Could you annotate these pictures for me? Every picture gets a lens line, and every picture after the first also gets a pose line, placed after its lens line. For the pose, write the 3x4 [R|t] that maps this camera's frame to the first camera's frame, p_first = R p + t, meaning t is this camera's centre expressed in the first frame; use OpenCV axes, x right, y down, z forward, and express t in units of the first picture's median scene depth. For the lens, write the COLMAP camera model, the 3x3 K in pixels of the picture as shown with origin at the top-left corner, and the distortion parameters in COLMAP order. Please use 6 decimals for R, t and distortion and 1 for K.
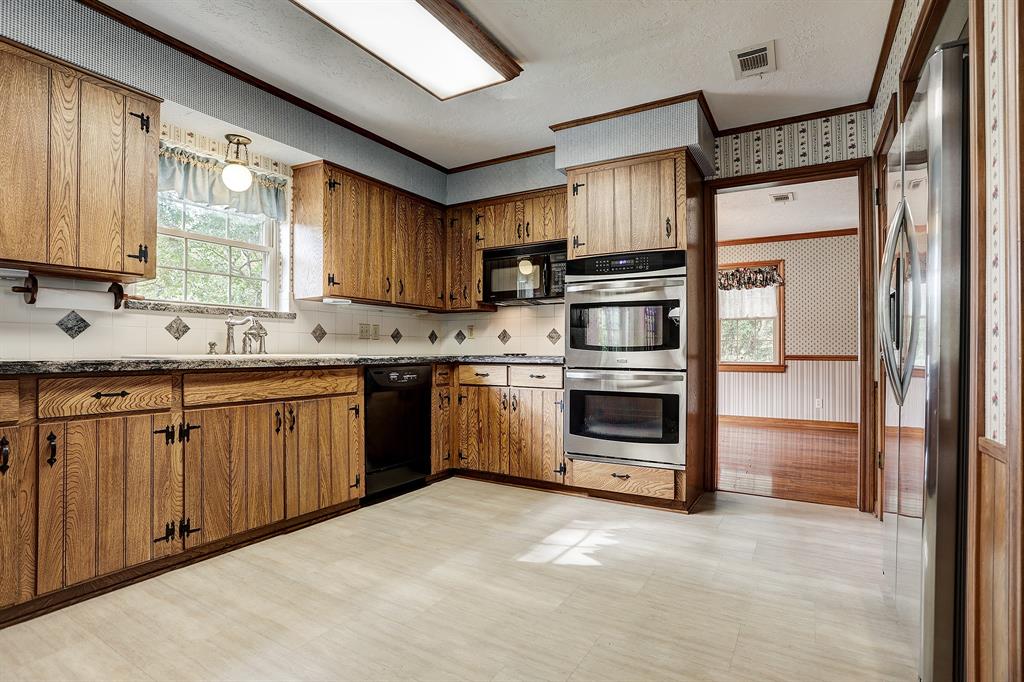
lens RADIAL K [[506.2, 0, 532.7], [0, 506.2, 342.0], [0, 0, 1]] dist [-0.067545, 0.028870]
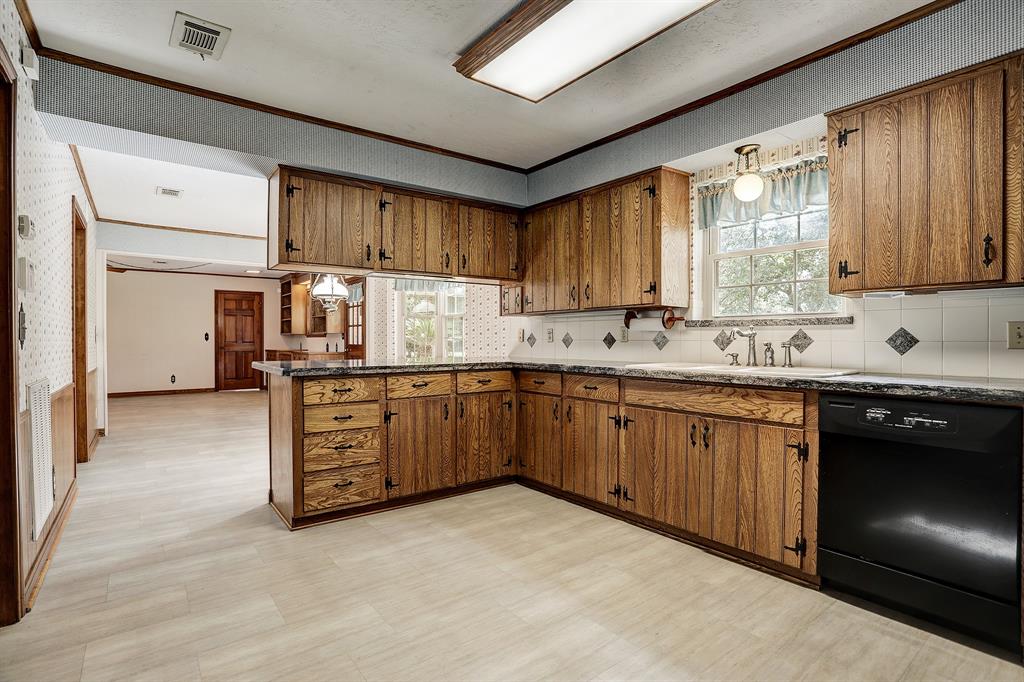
lens RADIAL K [[525.5, 0, 512.0], [0, 525.5, 341.0], [0, 0, 1]] dist [-0.086877, 0.043170]
pose [[-0.413974, 0.001761, -0.910287, 0.537312], [0.013298, 0.999903, -0.004114, -0.027425], [0.910191, -0.013808, -0.413958, 0.993074]]
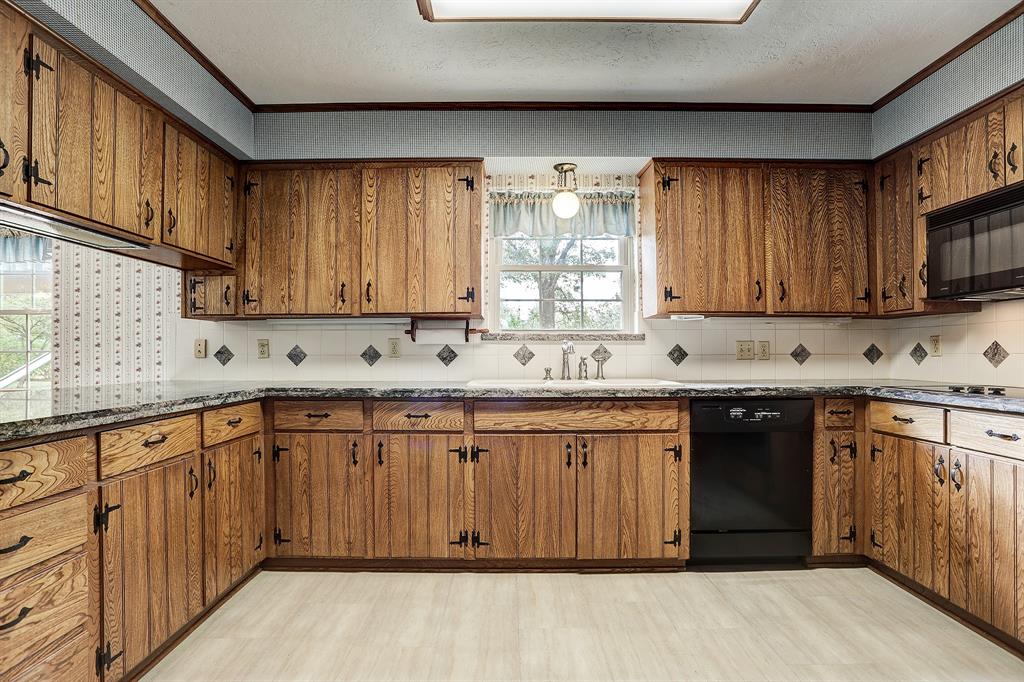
lens RADIAL K [[518.2, 0, 511.8], [0, 518.2, 350.5], [0, 0, 1]] dist [-0.085286, 0.040090]
pose [[0.489784, -0.008679, -0.871801, 0.264458], [0.015597, 0.999878, -0.001192, -0.035251], [0.871704, -0.013013, 0.489859, 0.383539]]
